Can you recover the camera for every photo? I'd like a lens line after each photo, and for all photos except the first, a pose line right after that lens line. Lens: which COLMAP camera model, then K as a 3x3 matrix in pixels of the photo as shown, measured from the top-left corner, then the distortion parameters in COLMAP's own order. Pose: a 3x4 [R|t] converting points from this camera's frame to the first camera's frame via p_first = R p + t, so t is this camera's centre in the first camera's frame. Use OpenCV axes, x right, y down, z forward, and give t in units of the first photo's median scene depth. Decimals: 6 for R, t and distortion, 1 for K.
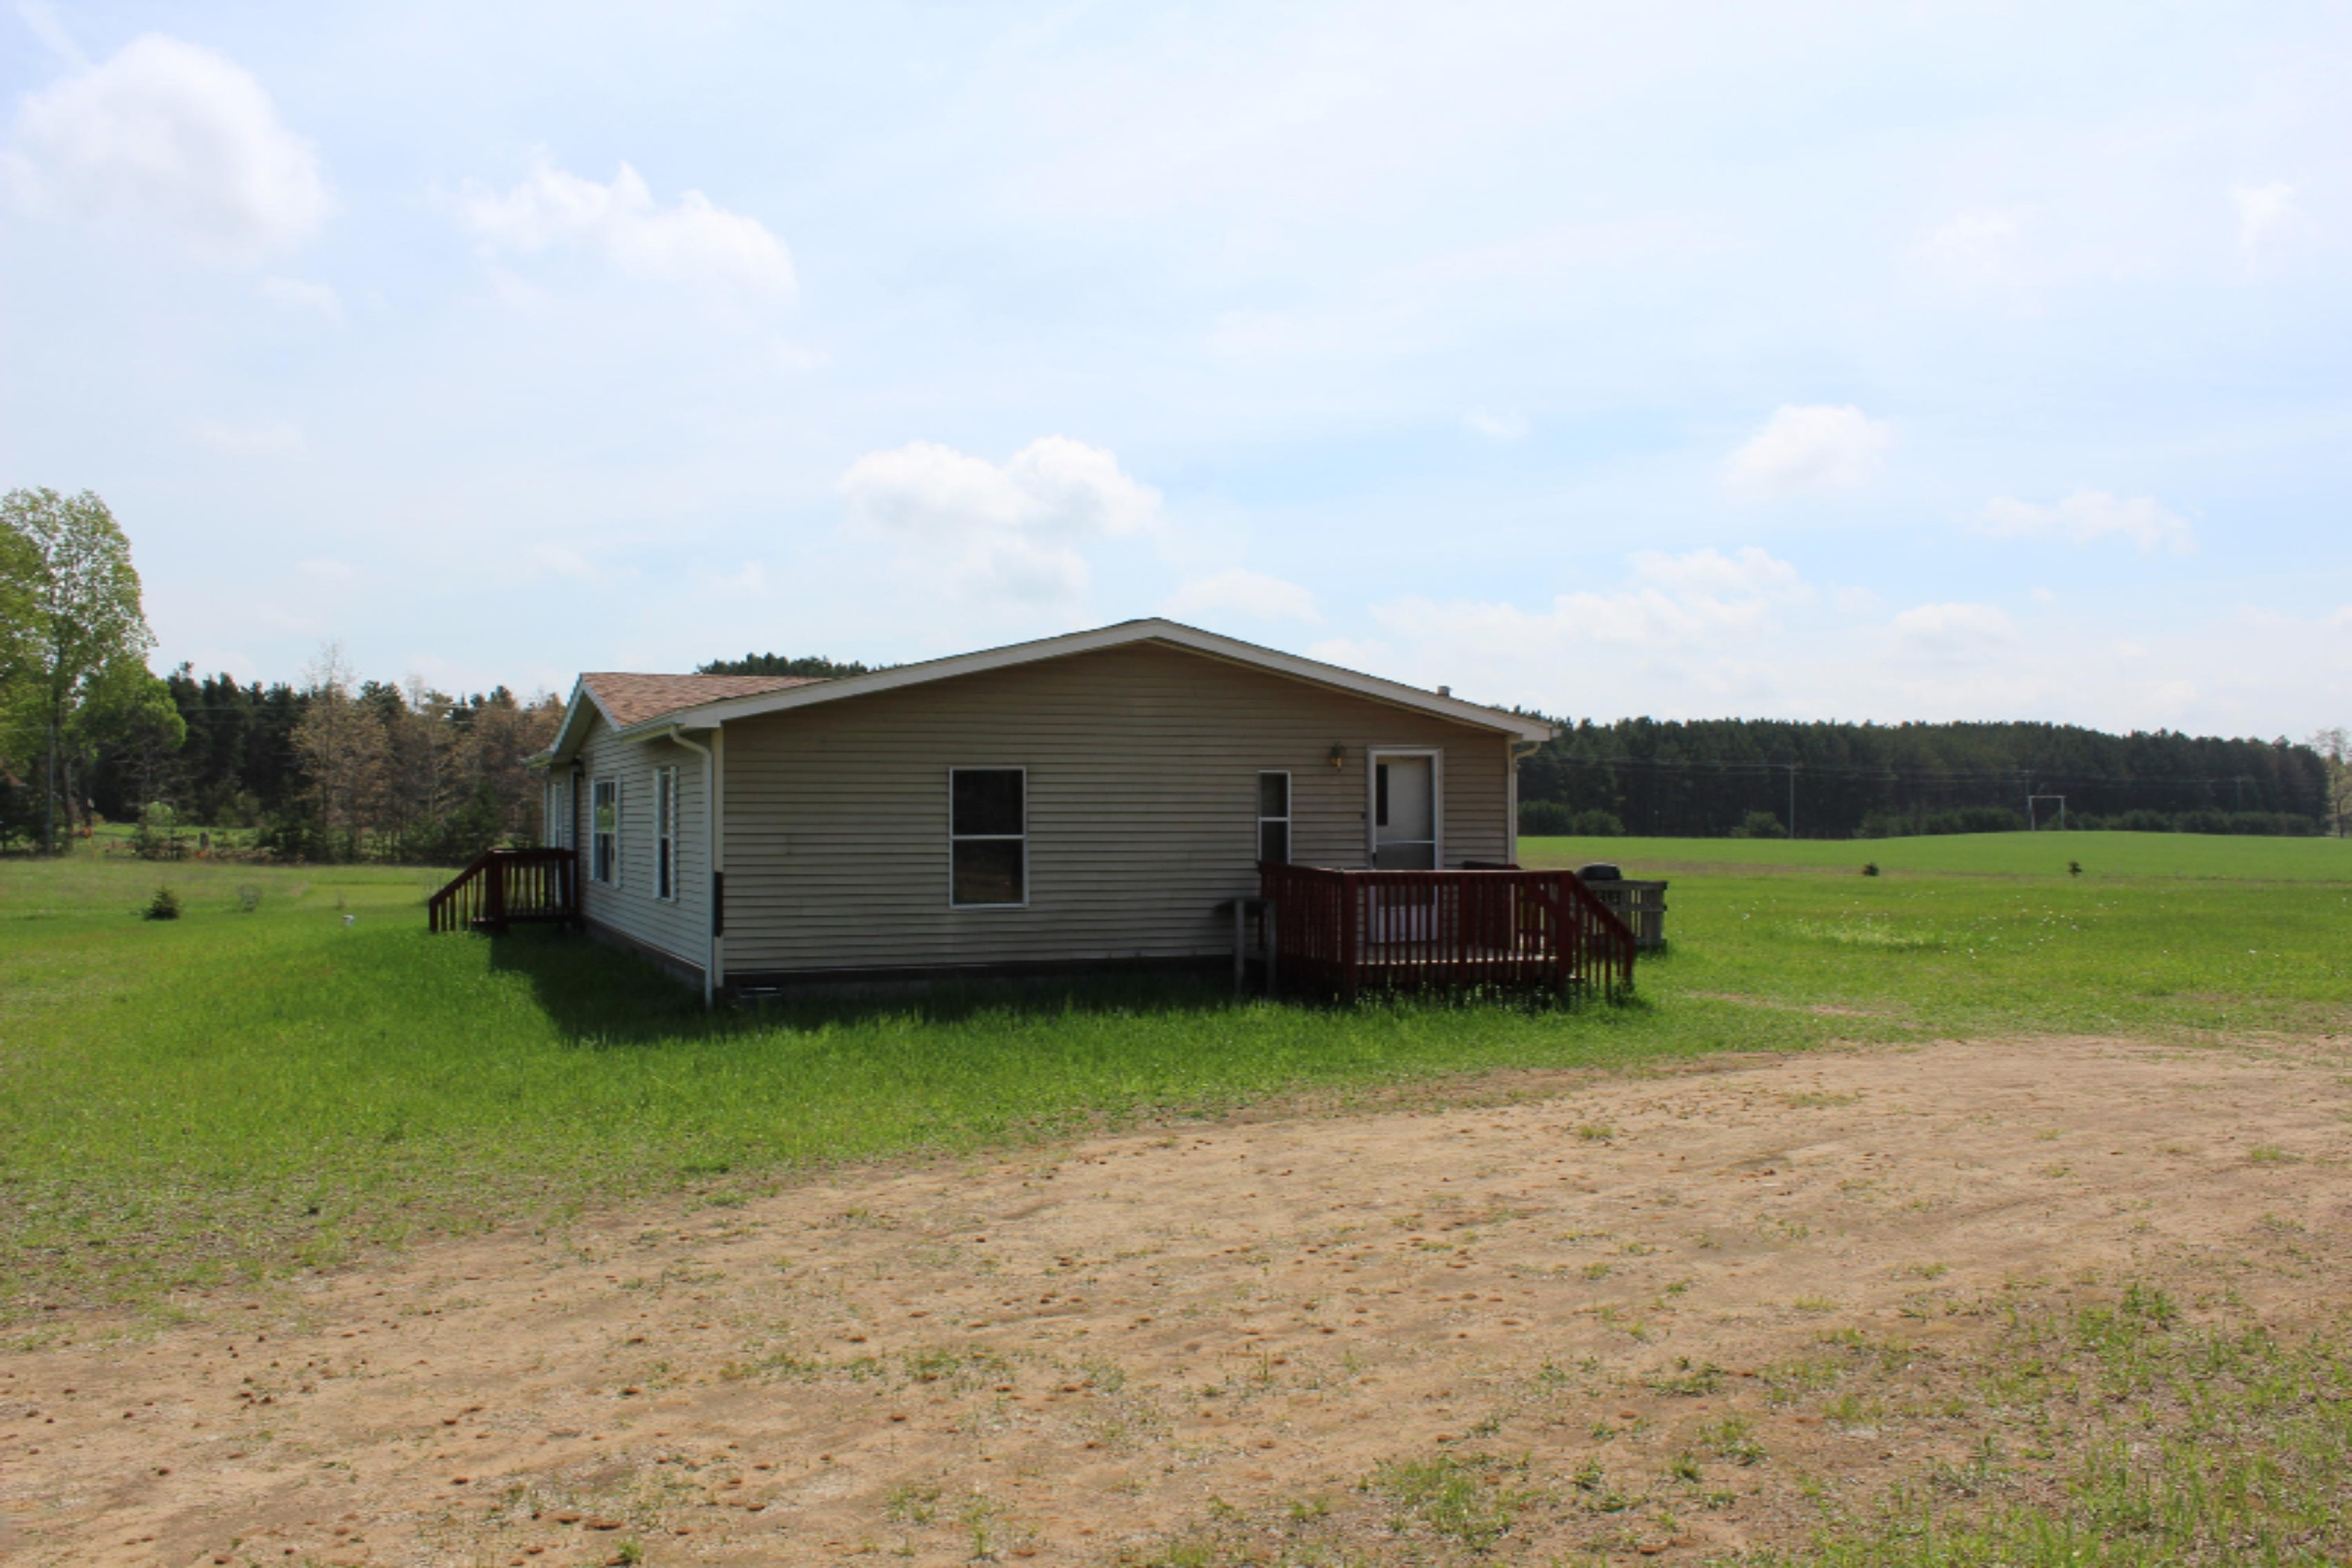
lens RADIAL K [[1993.2, 0, 1184.6], [0, 1993.2, 810.2], [0, 0, 1]] dist [-0.179879, 0.173082]
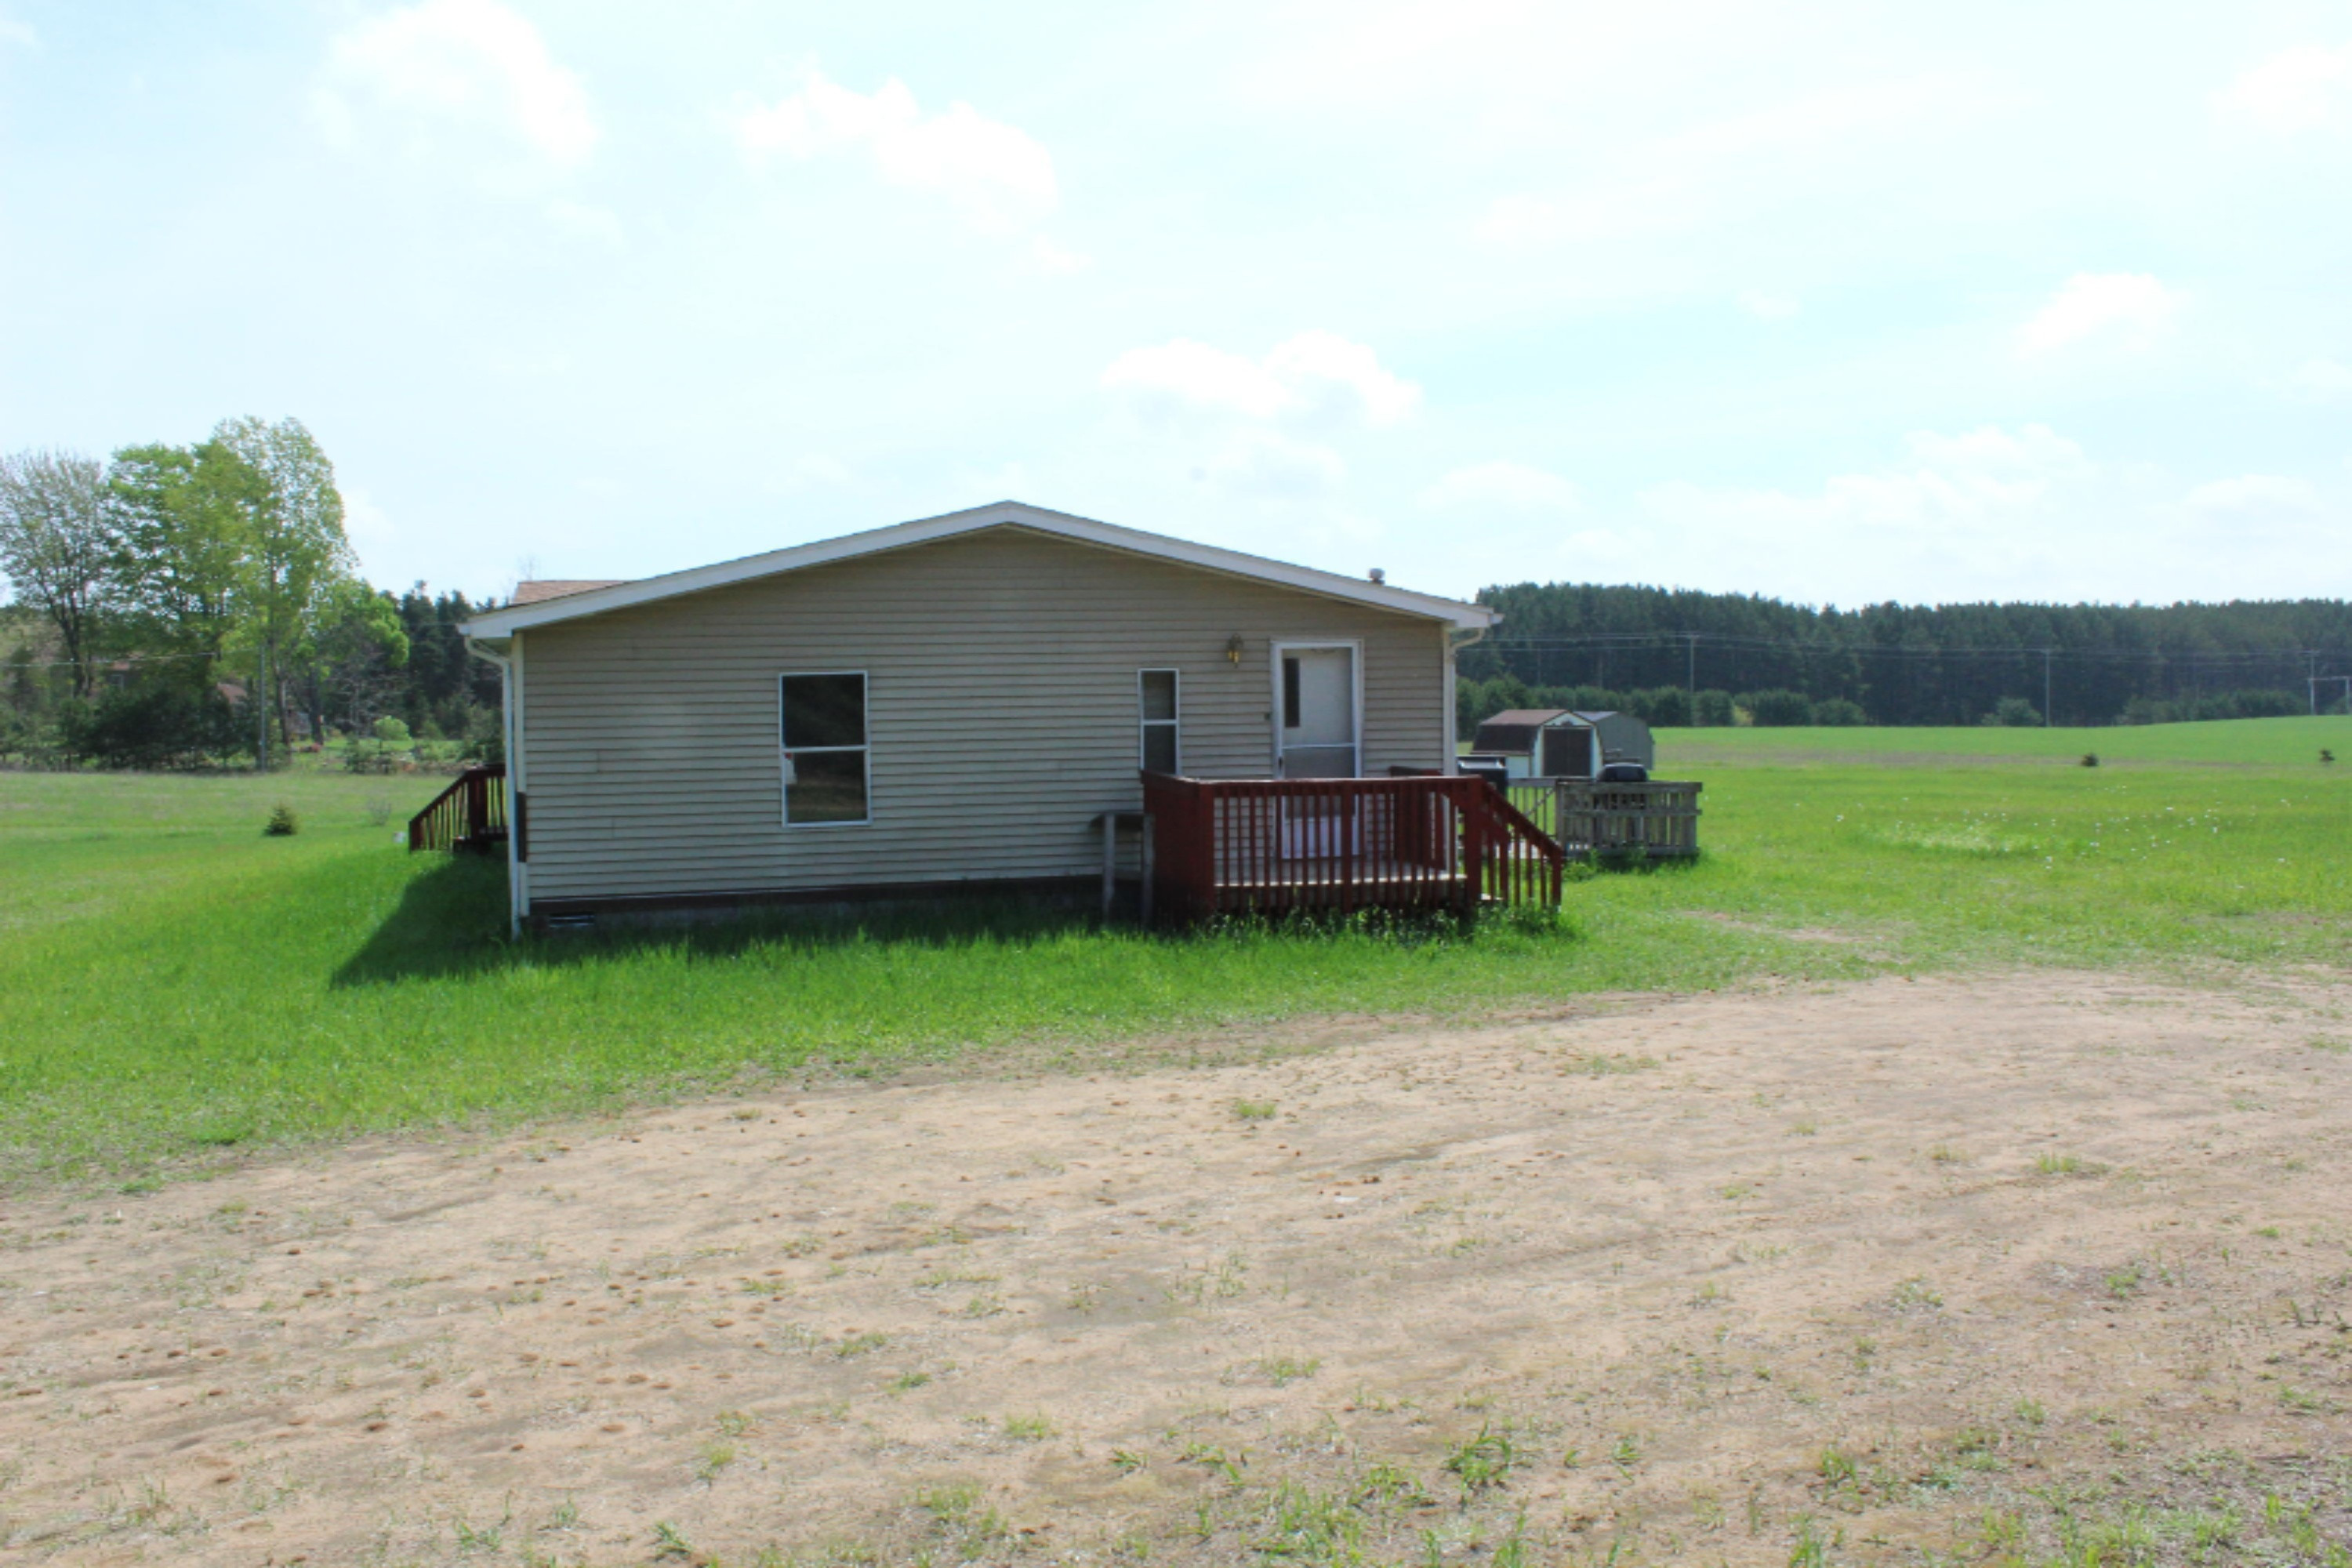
lens RADIAL K [[1993.2, 0, 1184.6], [0, 1993.2, 810.2], [0, 0, 1]] dist [-0.179879, 0.173082]
pose [[0.992220, -0.010711, -0.124032, 0.235373], [0.017179, 0.998541, 0.051192, -0.002634], [0.123303, -0.052924, 0.990957, 0.157099]]
